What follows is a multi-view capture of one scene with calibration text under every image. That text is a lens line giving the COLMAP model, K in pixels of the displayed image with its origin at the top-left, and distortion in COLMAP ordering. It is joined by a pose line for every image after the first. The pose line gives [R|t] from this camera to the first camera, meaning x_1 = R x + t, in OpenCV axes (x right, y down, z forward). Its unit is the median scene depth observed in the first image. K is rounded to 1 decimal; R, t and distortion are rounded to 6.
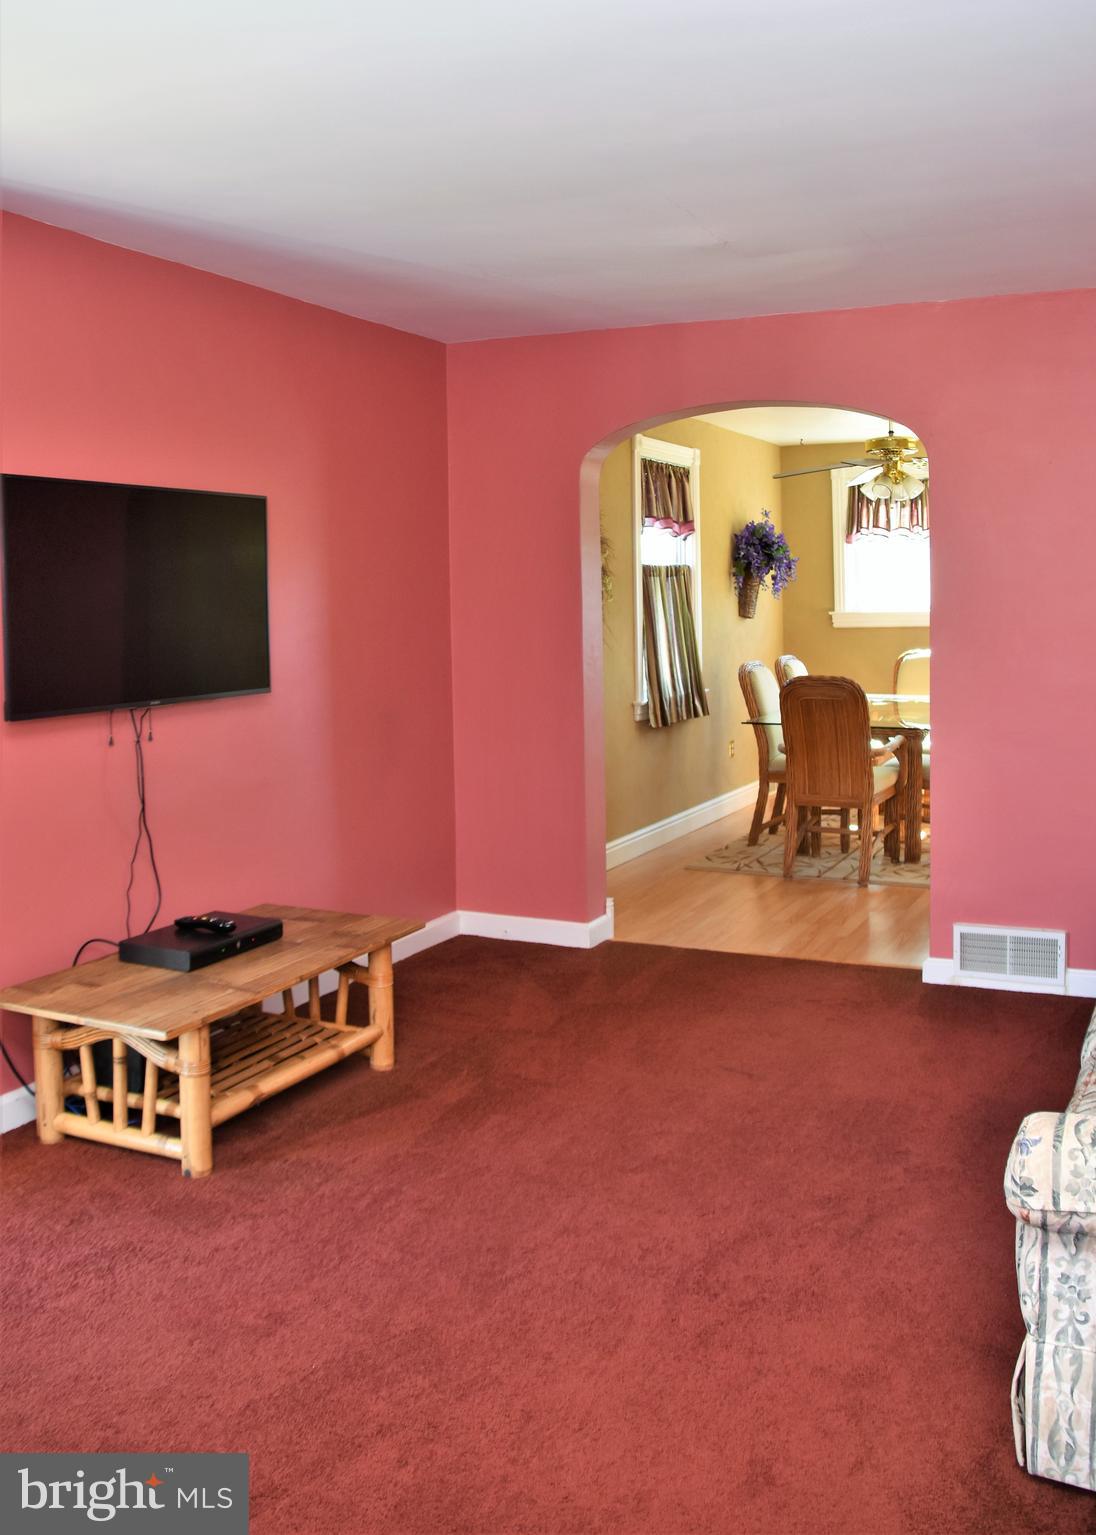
lens RADIAL K [[1454.9, 0, 550.1], [0, 1454.9, 685.5], [0, 0, 1]] dist [-0.167345, 0.151314]
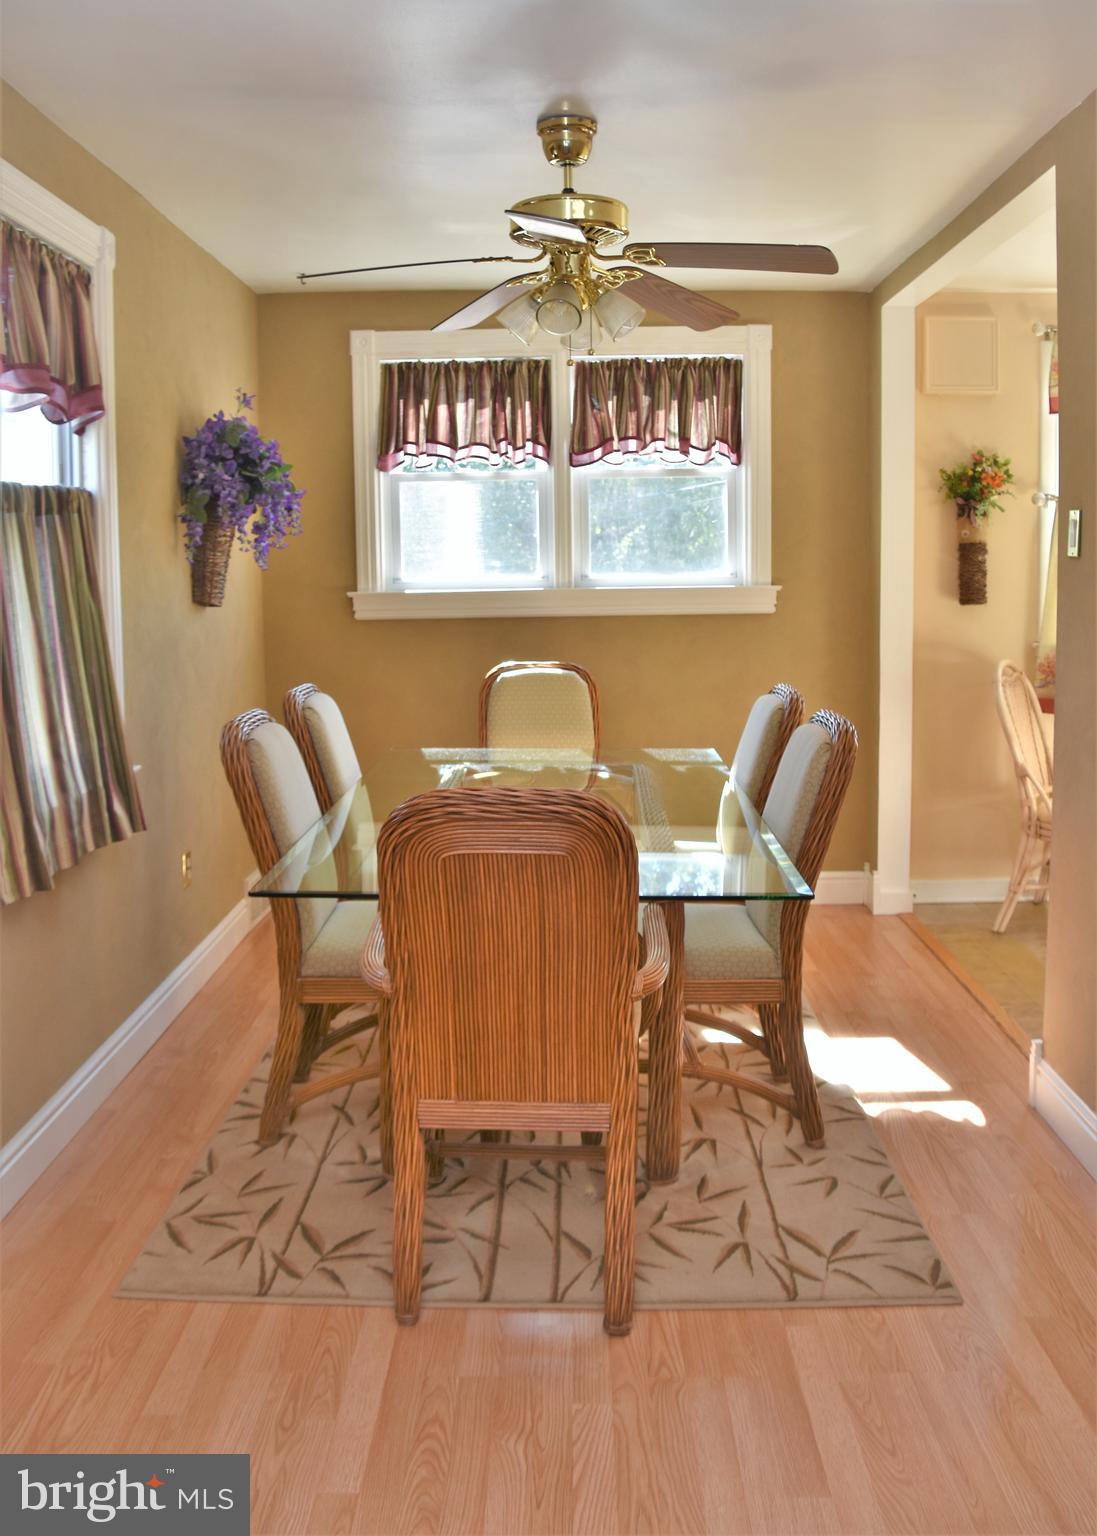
lens RADIAL K [[1455.8, 0, 550.6], [0, 1455.8, 685.9], [0, 0, 1]] dist [-0.167345, 0.151314]
pose [[0.917690, -0.028168, 0.396297, 0.046384], [0.021361, 0.999539, 0.021582, -0.027932], [-0.396722, -0.011340, 0.917869, 0.504684]]
